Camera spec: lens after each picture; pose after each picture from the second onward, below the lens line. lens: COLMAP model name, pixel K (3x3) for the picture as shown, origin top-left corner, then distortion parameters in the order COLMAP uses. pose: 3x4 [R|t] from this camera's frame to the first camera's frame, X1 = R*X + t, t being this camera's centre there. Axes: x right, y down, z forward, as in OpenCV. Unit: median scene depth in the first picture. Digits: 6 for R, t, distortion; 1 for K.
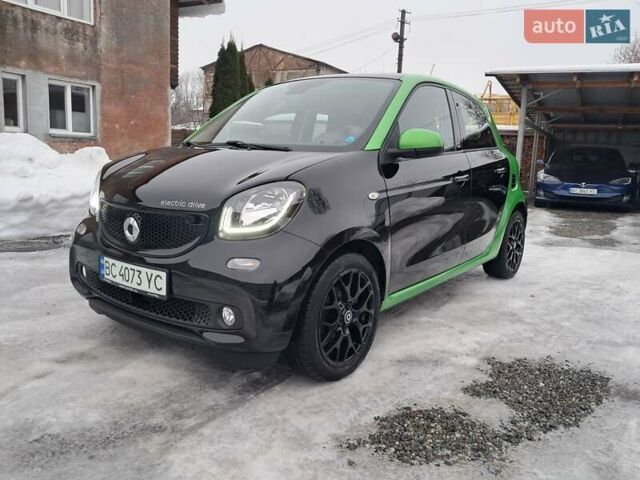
lens RADIAL K [[506.6, 0, 325.8], [0, 506.6, 229.8], [0, 0, 1]] dist [0.000688, 0.002534]
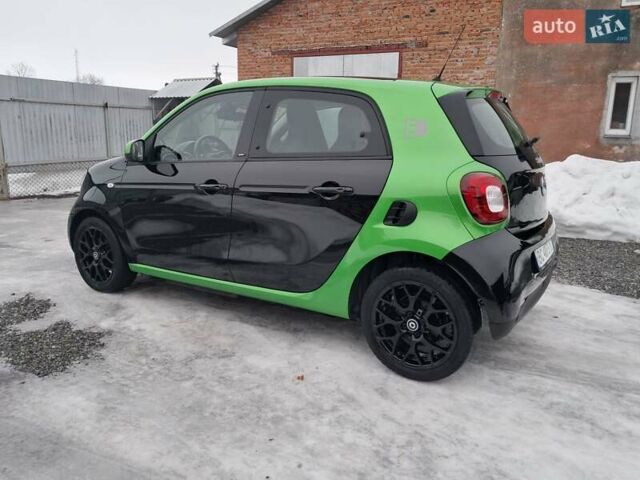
lens RADIAL K [[505.7, 0, 320.3], [0, 505.7, 229.1], [0, 0, 1]] dist [0.003336, -0.002823]
pose [[0.068952, 0.157315, -0.985138, 1.570692], [-0.157936, 0.976757, 0.144922, -0.246700], [0.985039, 0.145596, 0.092195, 1.417413]]
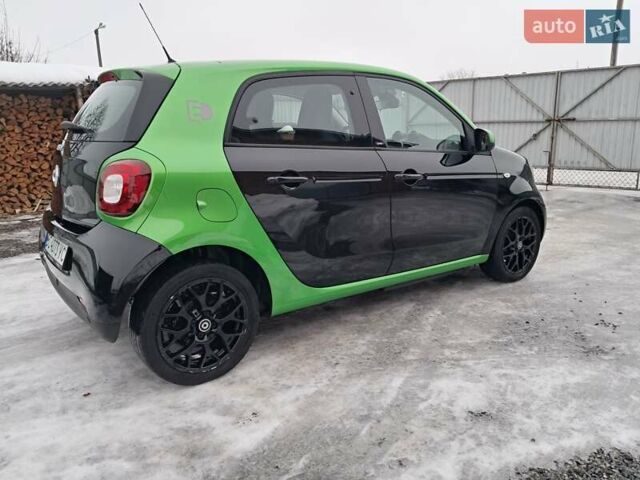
lens RADIAL K [[500.0, 0, 318.5], [0, 500.0, 241.2], [0, 0, 1]] dist [0.000530, 0.000228]
pose [[-0.957056, -0.089605, 0.275708, -0.322483], [0.019474, 0.929014, 0.369532, -0.494911], [-0.289249, 0.359032, -0.887373, 2.786191]]
